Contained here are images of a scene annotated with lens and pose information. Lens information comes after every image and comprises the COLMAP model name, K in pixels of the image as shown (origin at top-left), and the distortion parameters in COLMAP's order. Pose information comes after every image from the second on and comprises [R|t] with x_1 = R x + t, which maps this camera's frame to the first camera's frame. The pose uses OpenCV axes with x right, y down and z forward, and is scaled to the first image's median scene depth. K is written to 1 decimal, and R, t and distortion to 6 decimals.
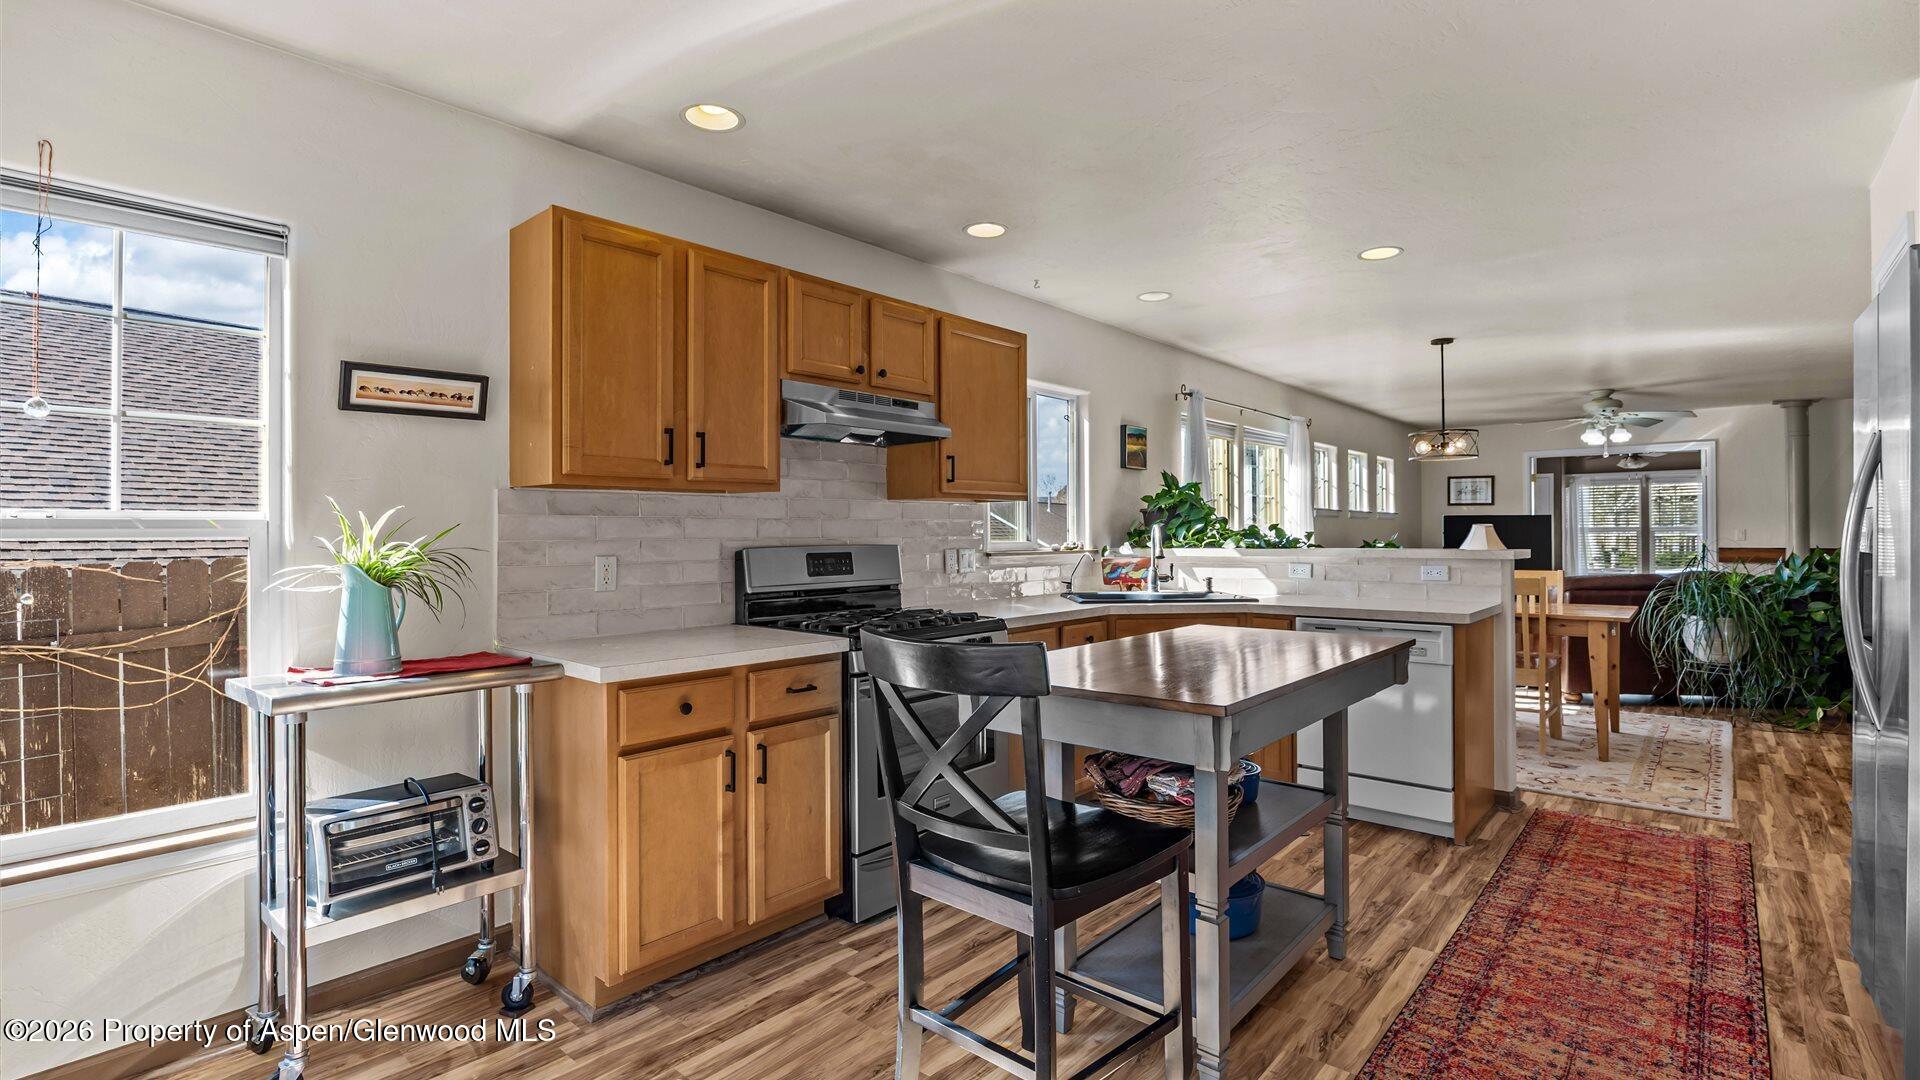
lens RADIAL K [[884.8, 0, 960.0], [0, 884.8, 540.0], [0, 0, 1]] dist [-0.022600, 0.000127]
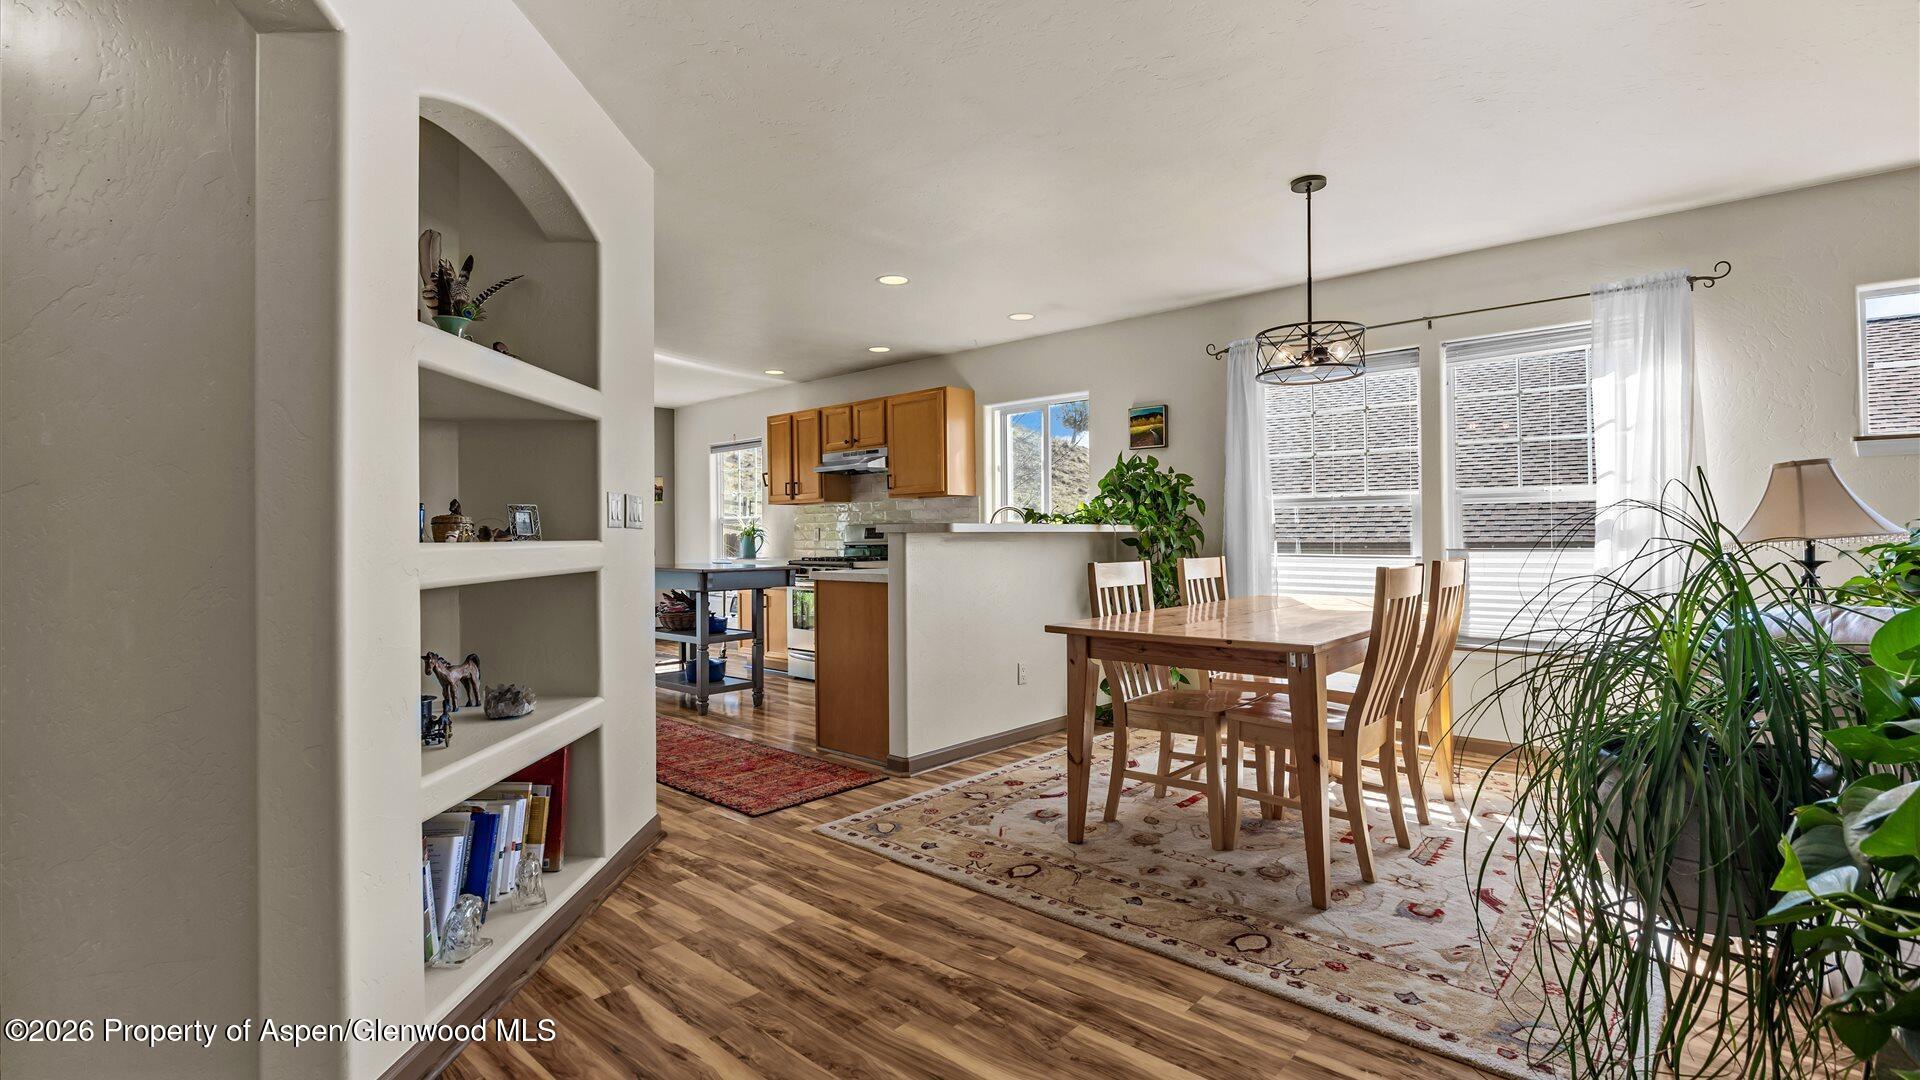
lens RADIAL K [[884.8, 0, 960.0], [0, 884.8, 540.0], [0, 0, 1]] dist [-0.022600, 0.000127]
pose [[-0.030549, 0.010221, -0.999481, 1.836365], [0.003069, 0.999944, 0.010132, 0.021590], [0.999529, -0.002758, -0.030578, 1.216990]]
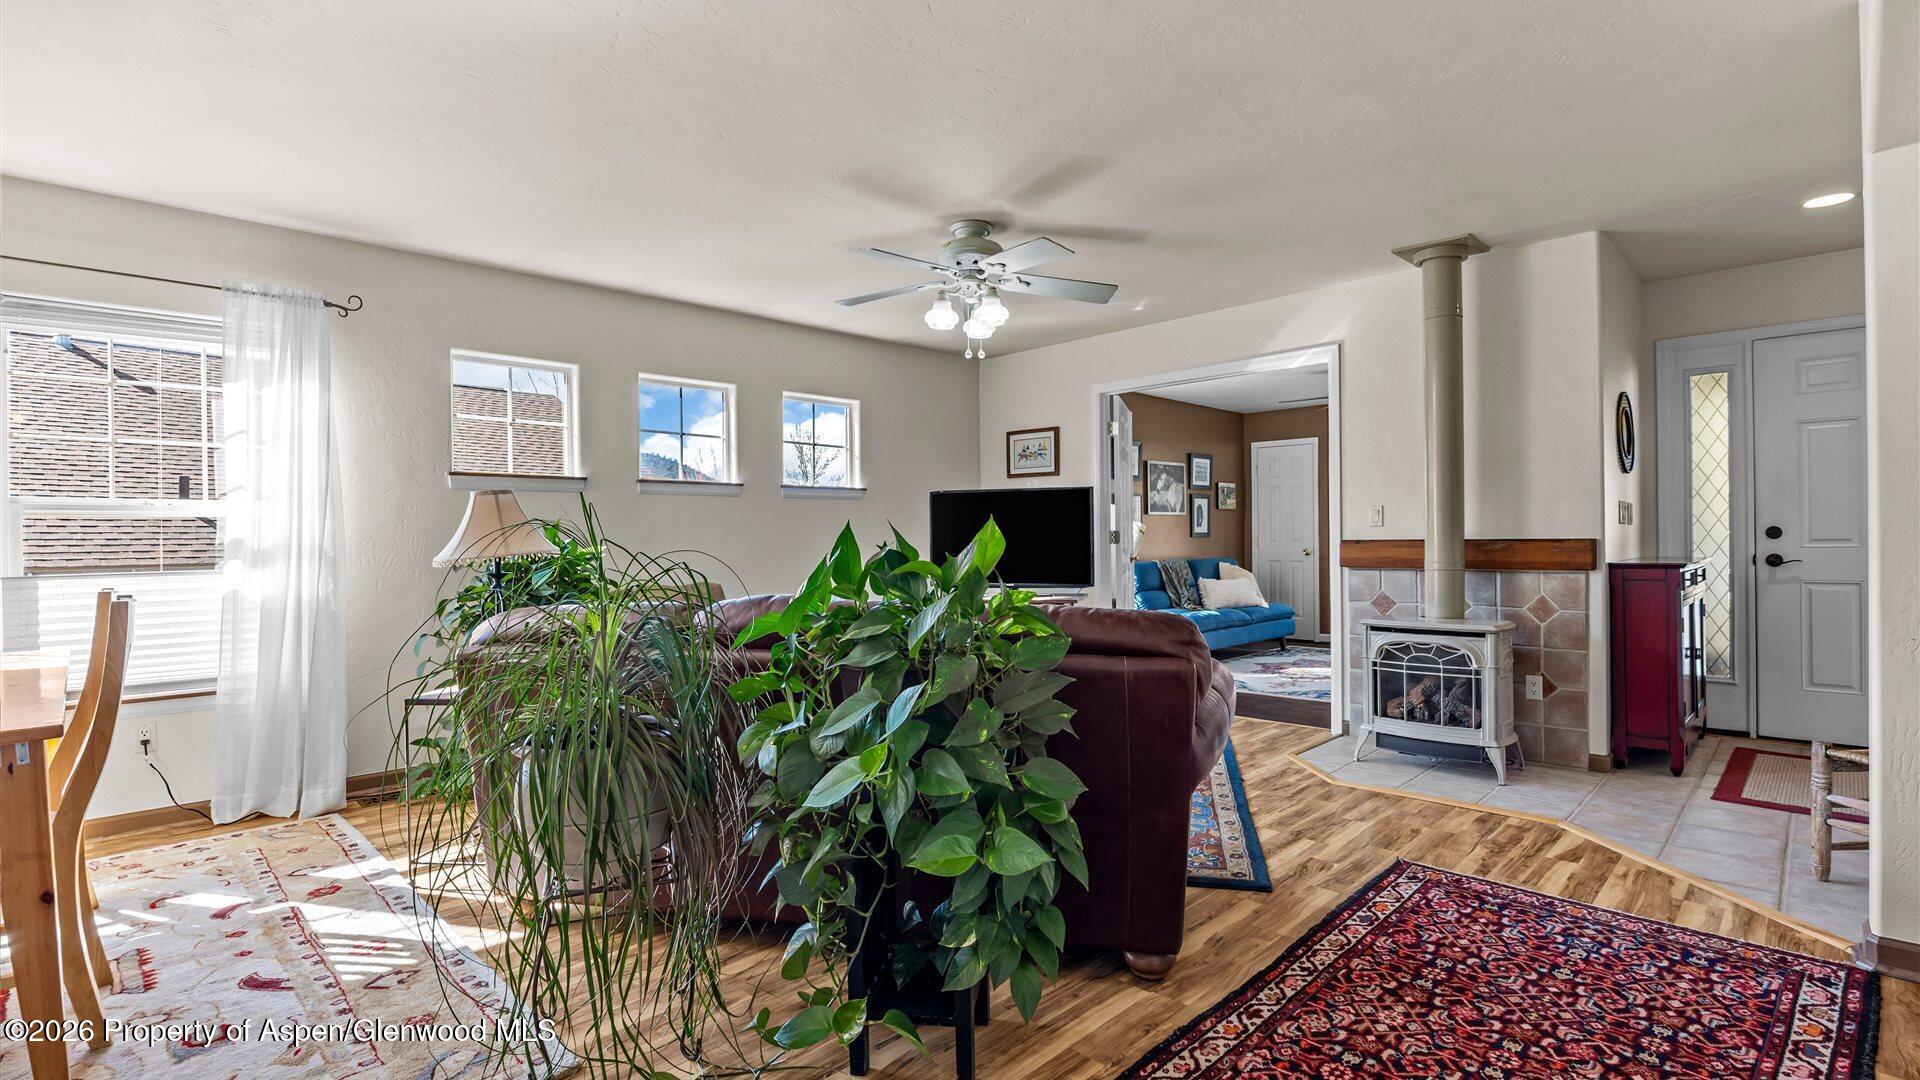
lens RADIAL K [[913.1, 0, 960.0], [0, 913.1, 540.0], [0, 0, 1]] dist [-0.013507, 0.000068]
pose [[0.998513, -0.008736, -0.053811, 1.602967], [0.008492, 0.999953, -0.004747, 0.023260], [0.053850, 0.004283, 0.998540, 1.001008]]
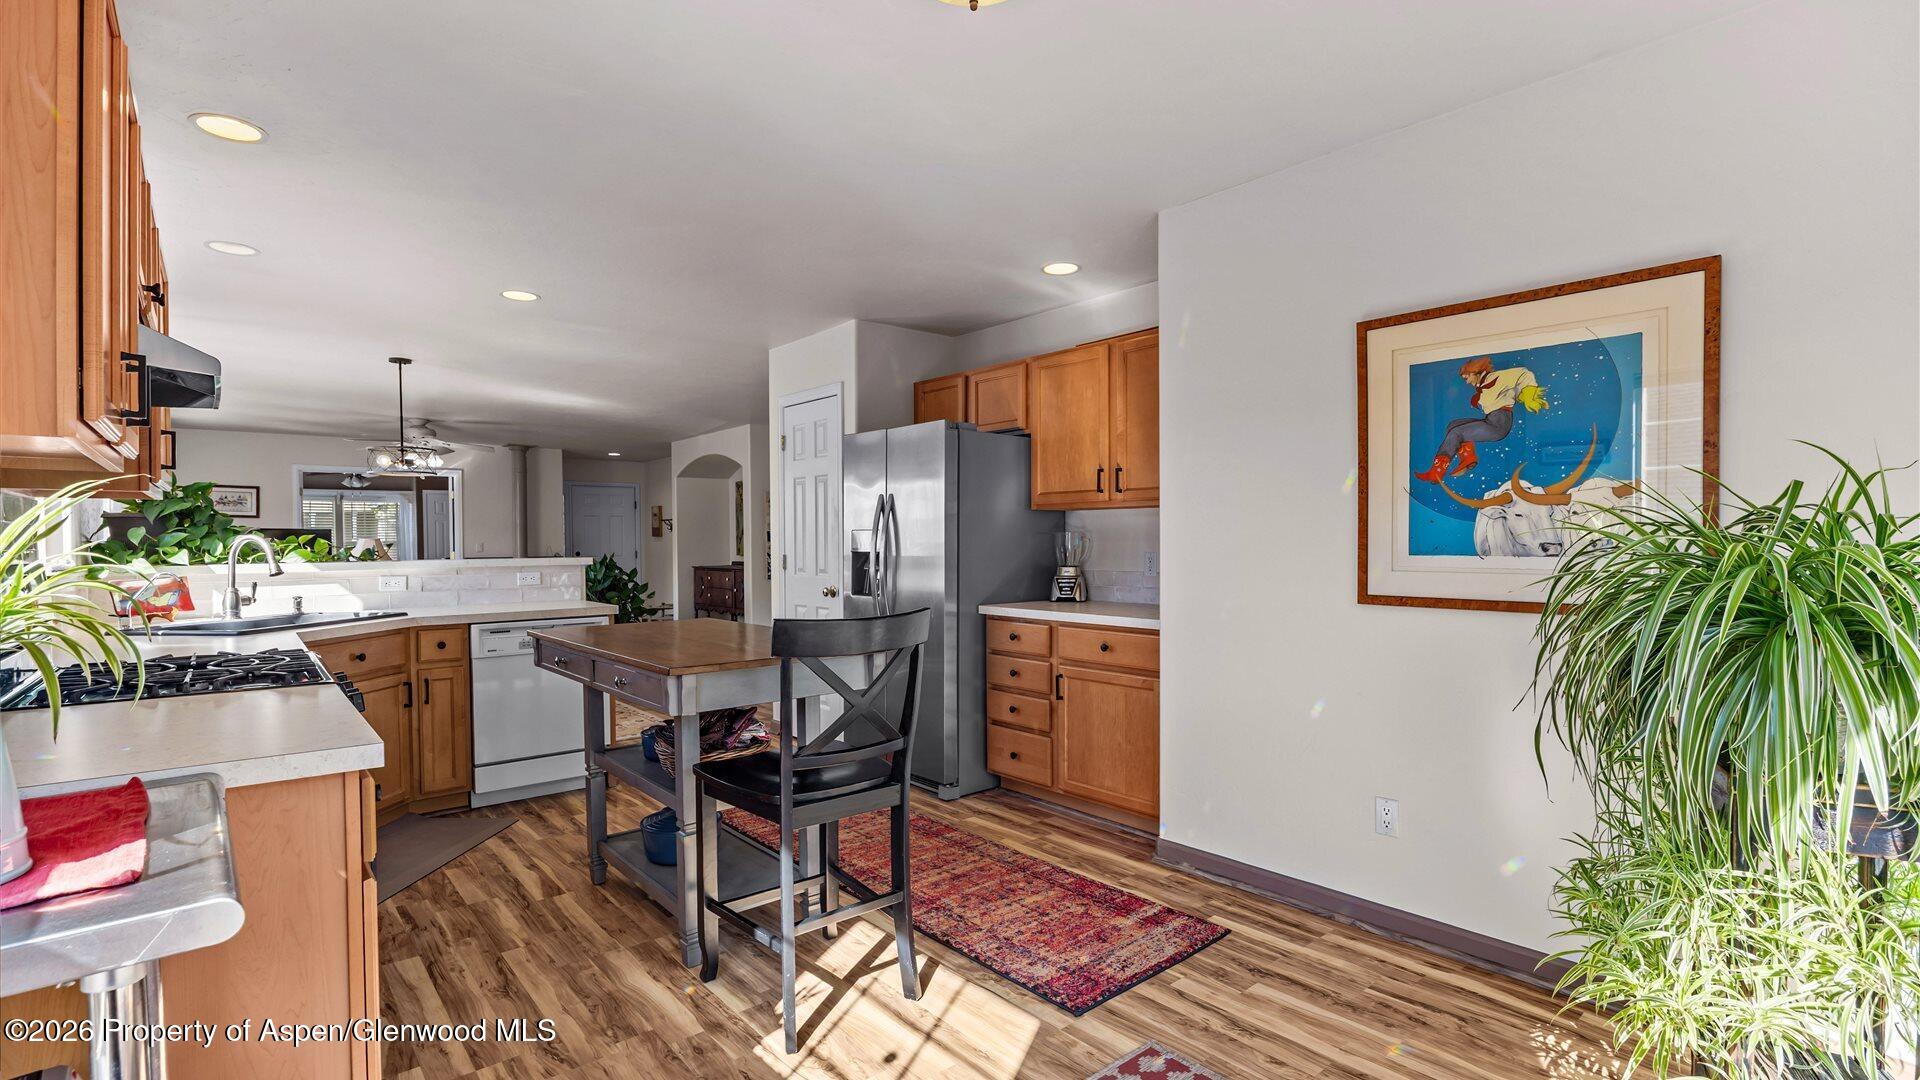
lens RADIAL K [[888.4, 0, 964.9], [0, 888.4, 553.2], [0, 0, 1]] dist [-0.016541, 0.000907]
pose [[0.152647, -0.011107, 0.988218, -0.597761], [0.014000, 0.999861, 0.009075, 0.001782], [-0.988182, 0.012450, 0.152782, 0.286631]]
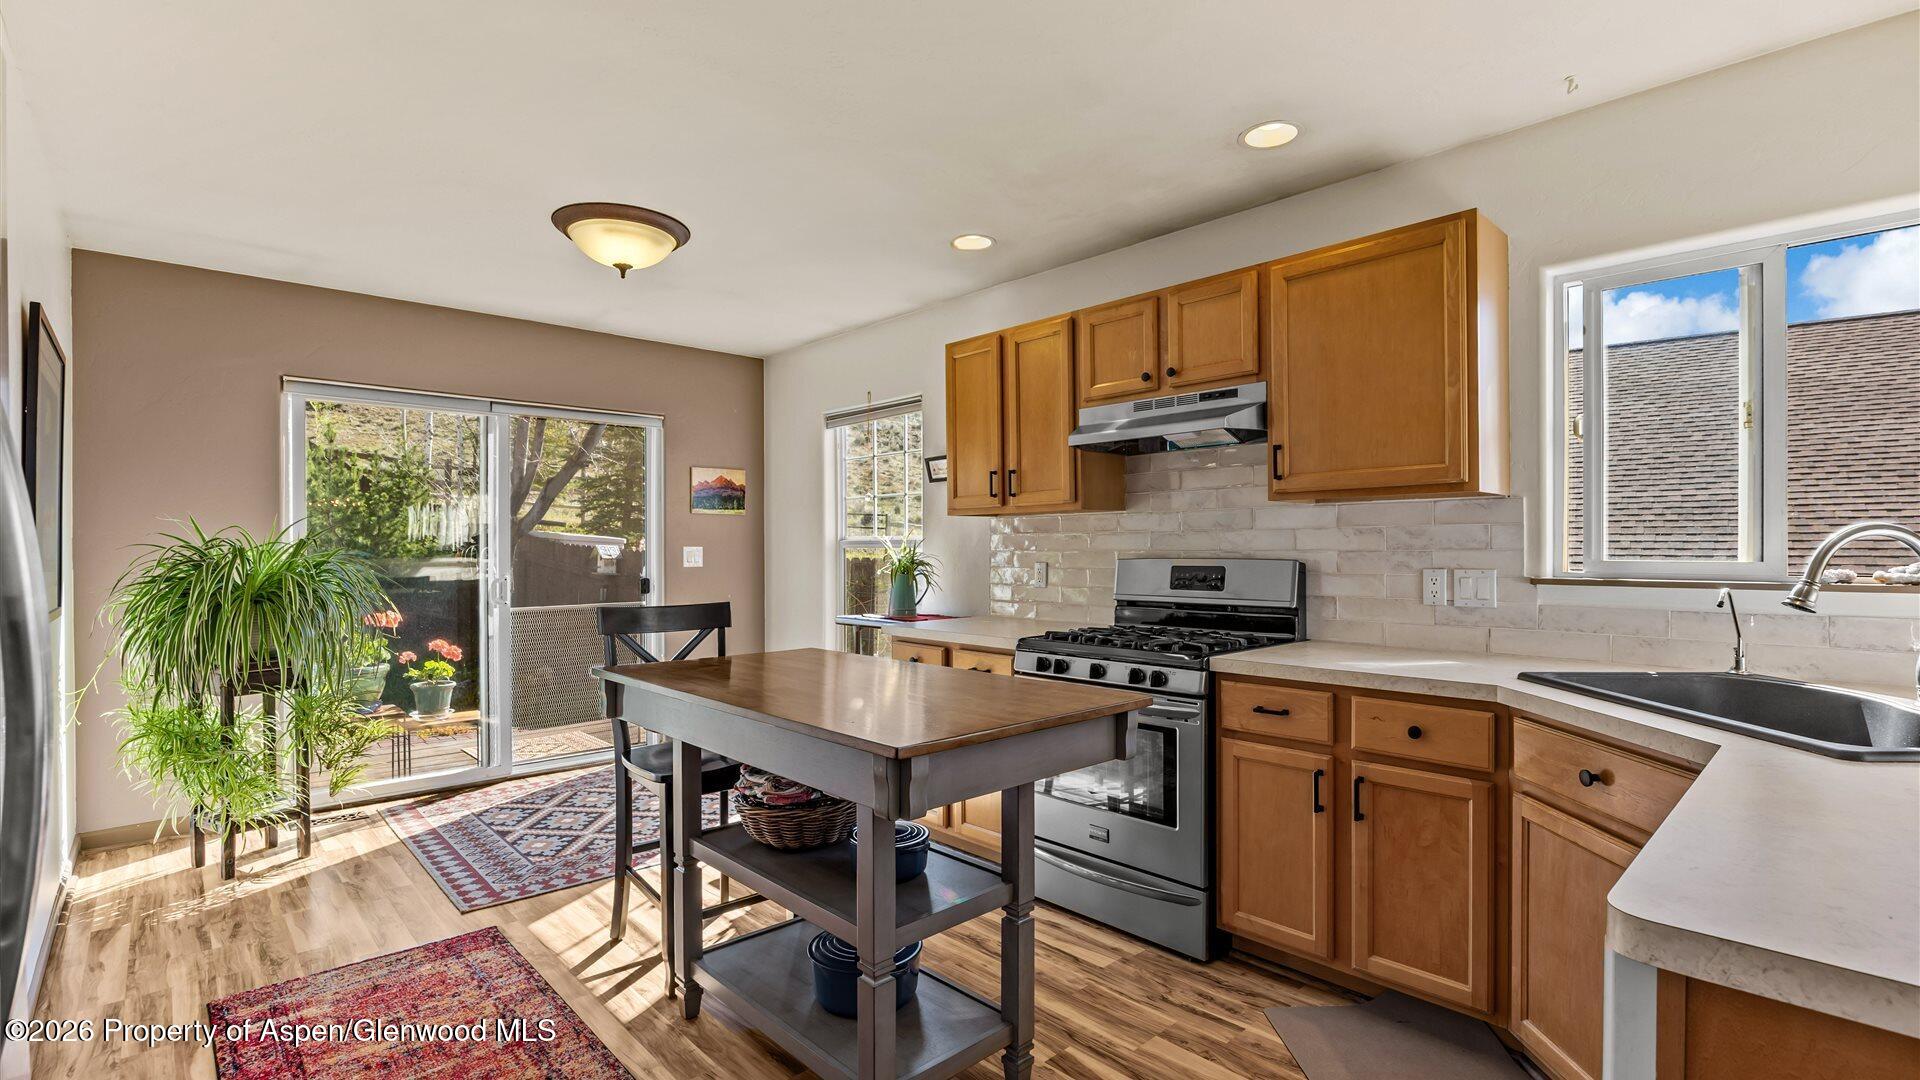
lens RADIAL K [[866.5, 0, 960.6], [0, 866.5, 561.3], [0, 0, 1]] dist [-0.020951, 0.000044]
pose [[-0.106769, 0.020408, -0.994074, 0.773782], [-0.002884, 0.999779, 0.020835, -0.009282], [0.994280, 0.005091, -0.106686, 0.816070]]
